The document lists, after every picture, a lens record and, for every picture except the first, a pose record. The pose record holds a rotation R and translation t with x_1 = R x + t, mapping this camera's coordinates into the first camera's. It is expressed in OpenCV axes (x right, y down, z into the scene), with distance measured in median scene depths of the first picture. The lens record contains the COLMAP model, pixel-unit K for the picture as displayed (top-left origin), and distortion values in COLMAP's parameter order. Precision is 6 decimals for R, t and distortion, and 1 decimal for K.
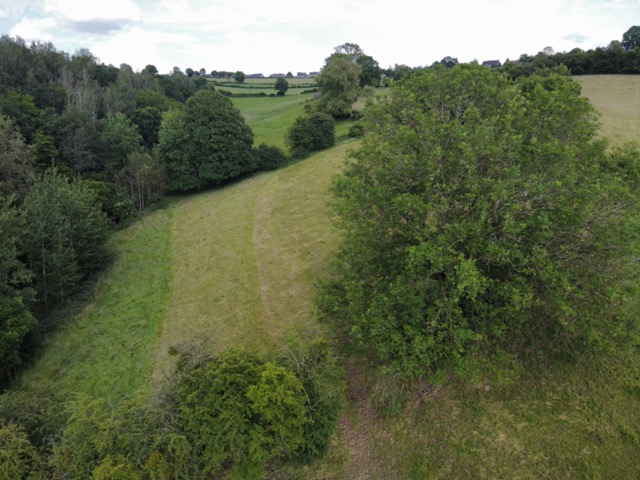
lens RADIAL K [[477.8, 0, 322.6], [0, 477.8, 238.5], [0, 0, 1]] dist [0.149549, -0.299049]
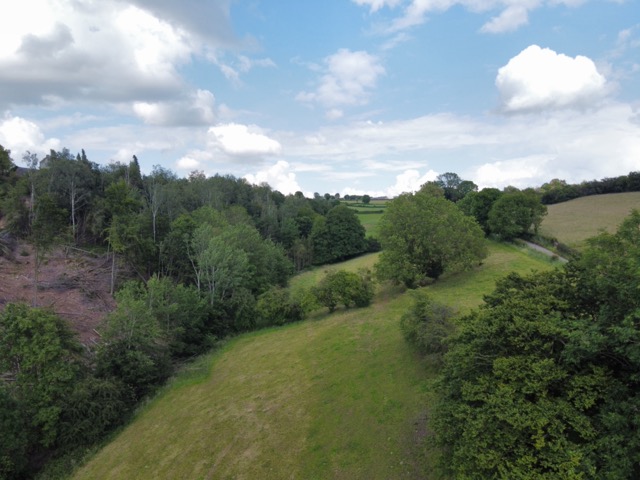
lens RADIAL K [[477.8, 0, 322.6], [0, 477.8, 238.5], [0, 0, 1]] dist [0.149549, -0.299049]
pose [[0.966582, 0.008853, -0.256206, 0.141800], [-0.069601, 0.970927, -0.229035, 0.205950], [0.246730, 0.239213, 0.939096, -0.592763]]
